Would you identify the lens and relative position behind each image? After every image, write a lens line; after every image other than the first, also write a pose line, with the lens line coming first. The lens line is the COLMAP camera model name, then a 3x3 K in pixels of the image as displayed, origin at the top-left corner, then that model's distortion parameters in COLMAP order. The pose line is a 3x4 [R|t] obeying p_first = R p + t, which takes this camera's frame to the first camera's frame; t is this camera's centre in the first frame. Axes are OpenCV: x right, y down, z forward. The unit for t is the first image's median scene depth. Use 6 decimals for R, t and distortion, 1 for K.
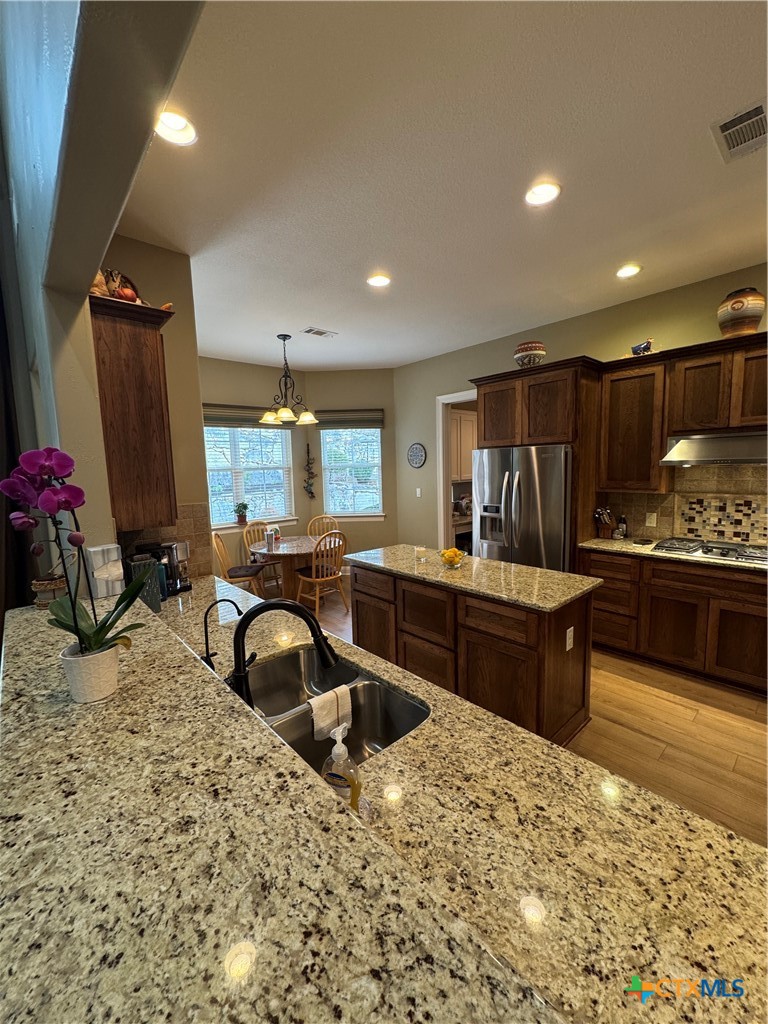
lens RADIAL K [[409.1, 0, 382.8], [0, 409.1, 511.5], [0, 0, 1]] dist [-0.002494, -0.000084]
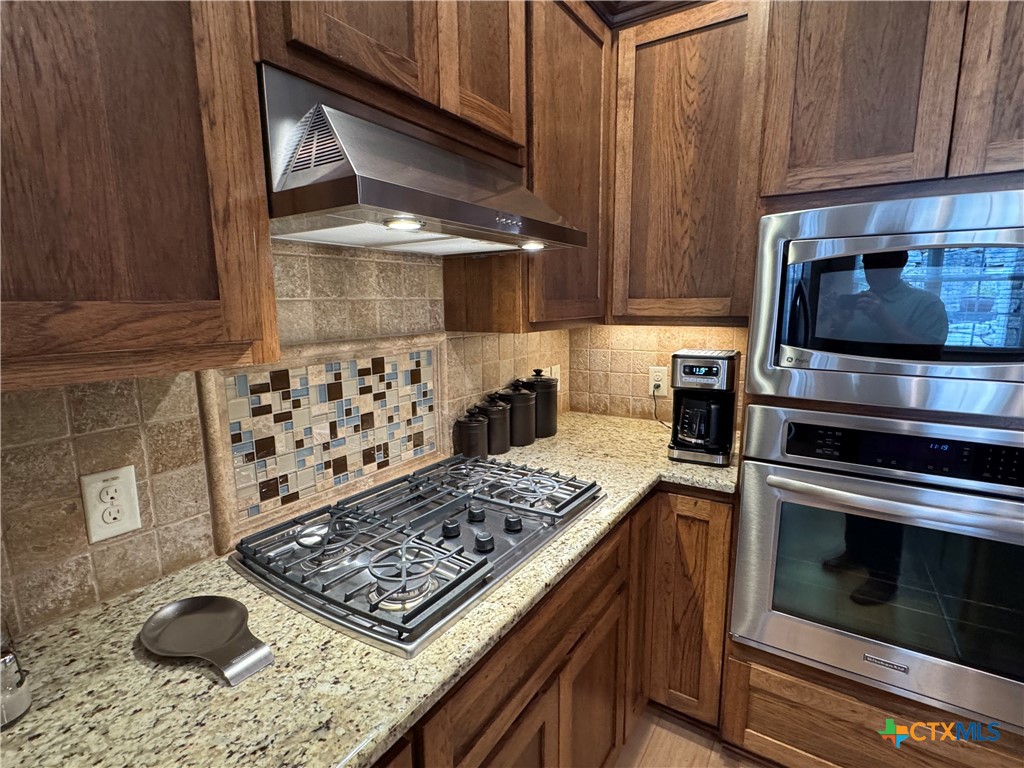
lens RADIAL K [[507.4, 0, 509.7], [0, 507.4, 385.2], [0, 0, 1]] dist [-0.003774, -0.000329]
pose [[-0.254831, -0.130772, 0.958102, 0.416151], [0.122949, 0.978390, 0.166242, -0.060610], [-0.959138, 0.160161, -0.233246, 0.959935]]
